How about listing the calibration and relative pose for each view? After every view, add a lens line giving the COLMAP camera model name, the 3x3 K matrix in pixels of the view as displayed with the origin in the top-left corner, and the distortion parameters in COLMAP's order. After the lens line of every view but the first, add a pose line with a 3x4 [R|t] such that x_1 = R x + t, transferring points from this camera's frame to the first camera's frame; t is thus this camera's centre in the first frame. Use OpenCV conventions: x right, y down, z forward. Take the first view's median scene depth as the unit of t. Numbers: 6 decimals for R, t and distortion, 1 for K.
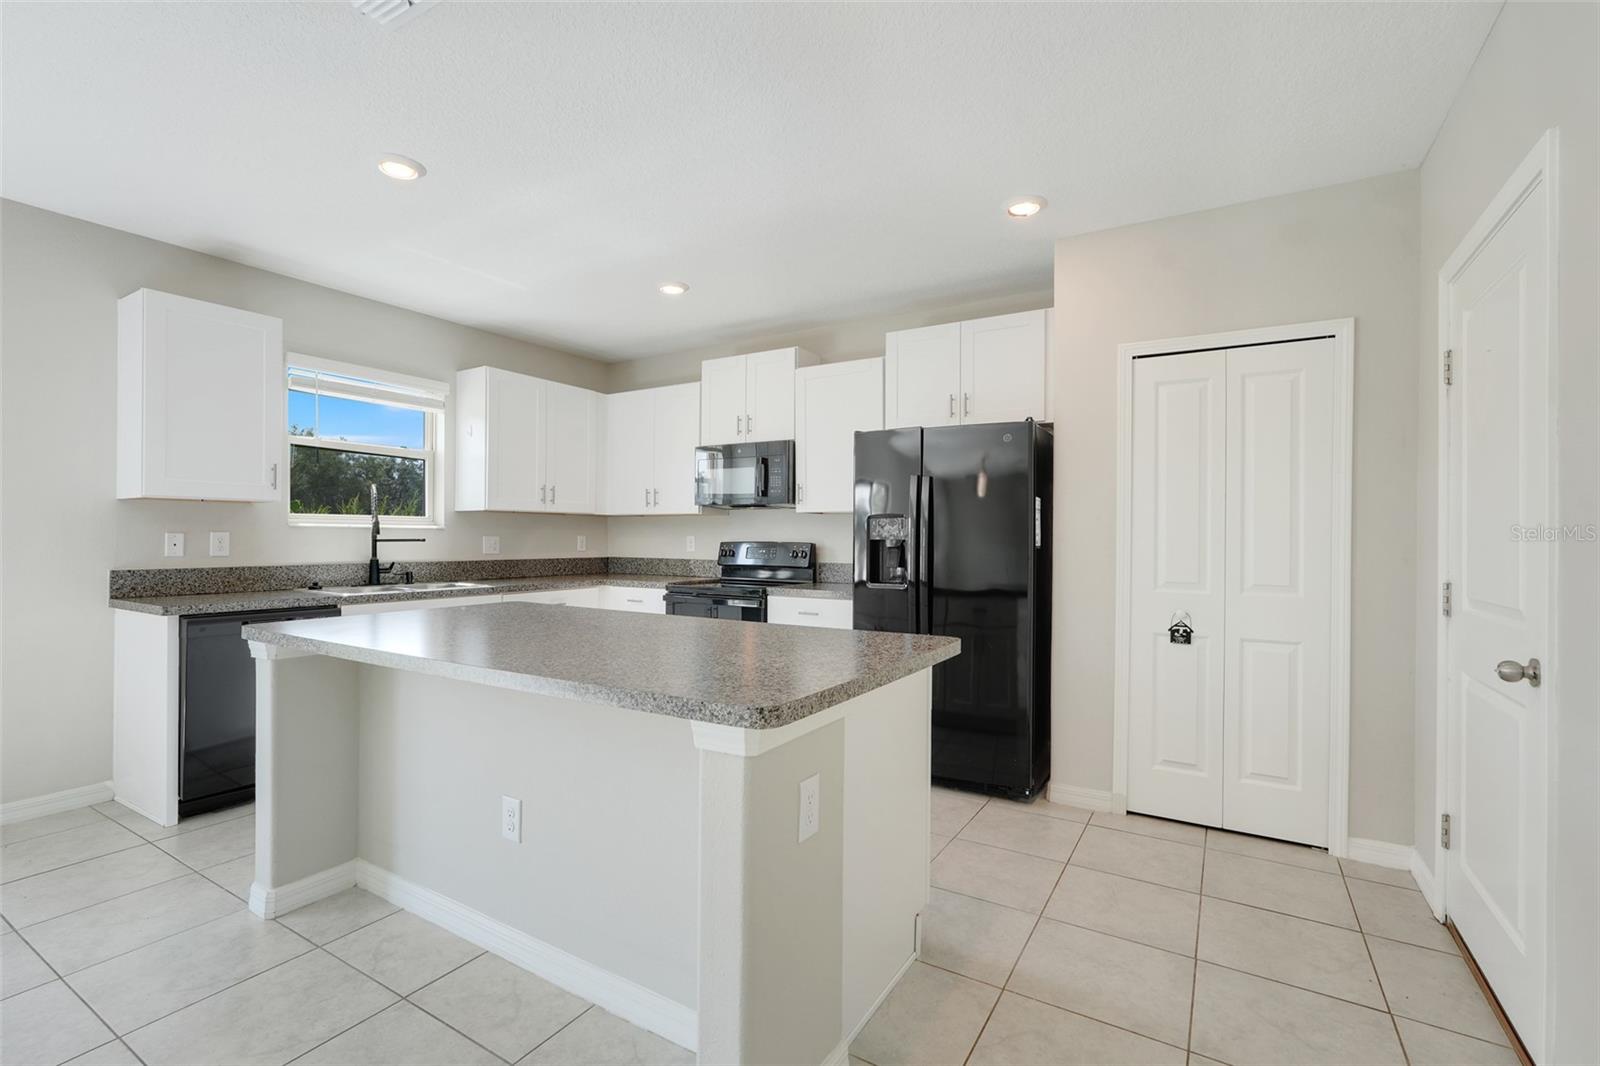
lens RADIAL K [[710.5, 0, 800.0], [0, 710.5, 533.0], [0, 0, 1]] dist [0.004110, 0.000935]
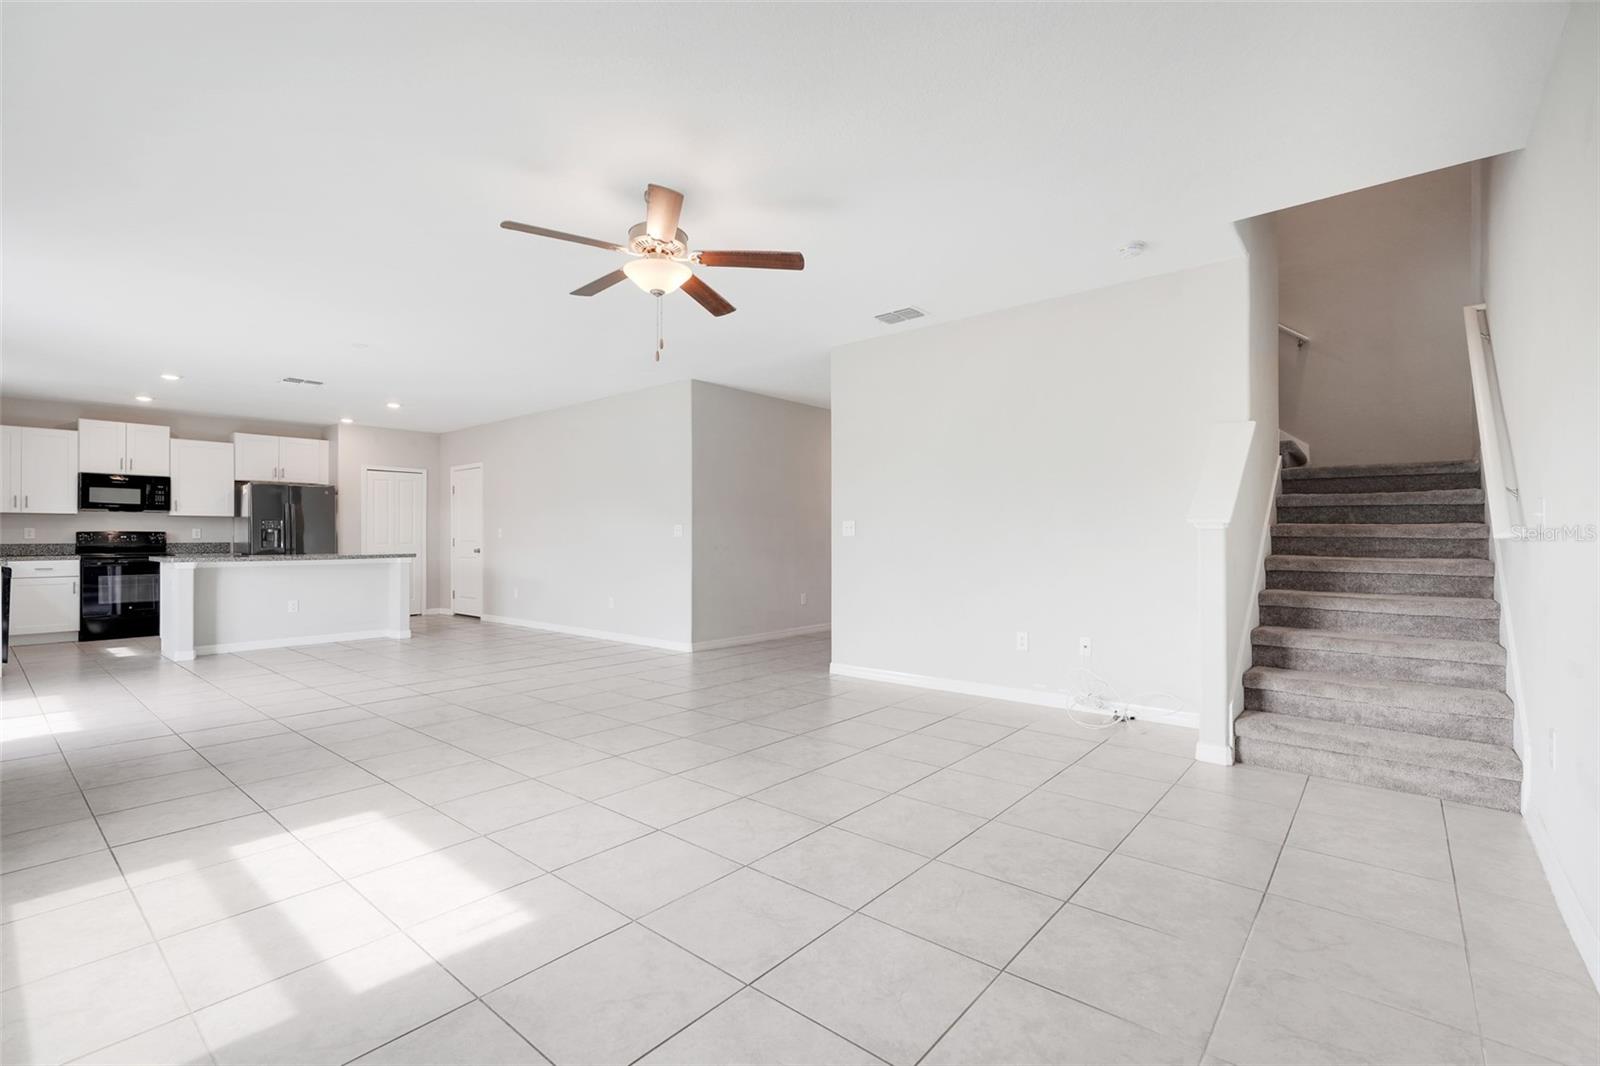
lens RADIAL K [[710.5, 0, 800.0], [0, 710.5, 533.0], [0, 0, 1]] dist [0.004110, 0.000935]
pose [[0.142982, -0.008314, 0.989690, -1.646995], [-0.011156, 0.999888, 0.010011, -0.020832], [-0.989662, -0.012472, 0.142873, -0.915536]]
